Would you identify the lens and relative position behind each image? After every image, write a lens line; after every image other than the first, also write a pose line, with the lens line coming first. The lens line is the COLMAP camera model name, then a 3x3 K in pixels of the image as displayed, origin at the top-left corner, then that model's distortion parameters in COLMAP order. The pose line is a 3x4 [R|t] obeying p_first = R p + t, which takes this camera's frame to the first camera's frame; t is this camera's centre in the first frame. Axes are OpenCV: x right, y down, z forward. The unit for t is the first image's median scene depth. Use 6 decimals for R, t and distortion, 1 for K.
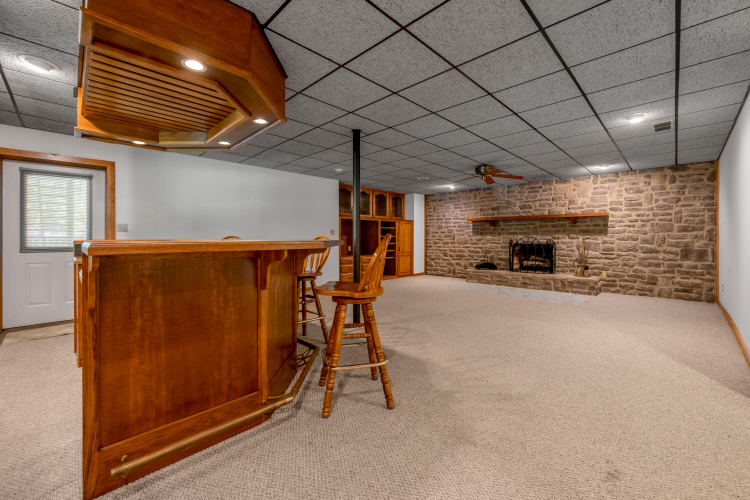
lens RADIAL K [[307.4, 0, 392.3], [0, 307.4, 240.7], [0, 0, 1]] dist [-0.004137, 0.000640]
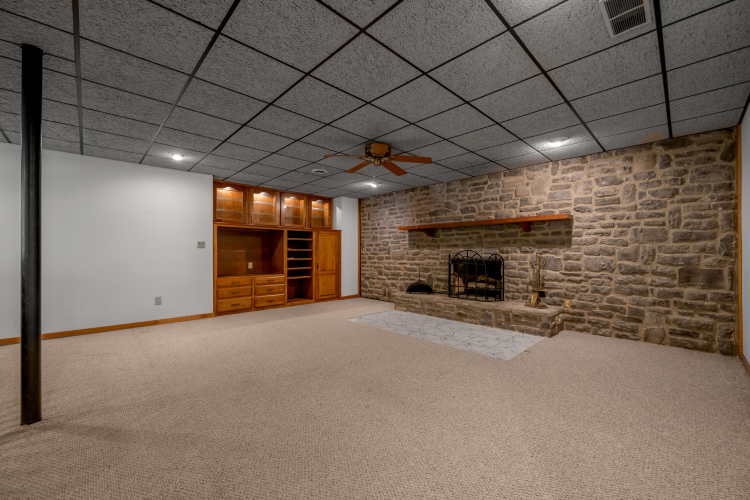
lens RADIAL K [[307.4, 0, 382.2], [0, 307.4, 252.9], [0, 0, 1]] dist [-0.004137, 0.000640]
pose [[0.999547, -0.001881, -0.030031, 0.301551], [0.001732, 0.999986, -0.004978, -0.003185], [0.030040, 0.004924, 0.999537, 0.302280]]
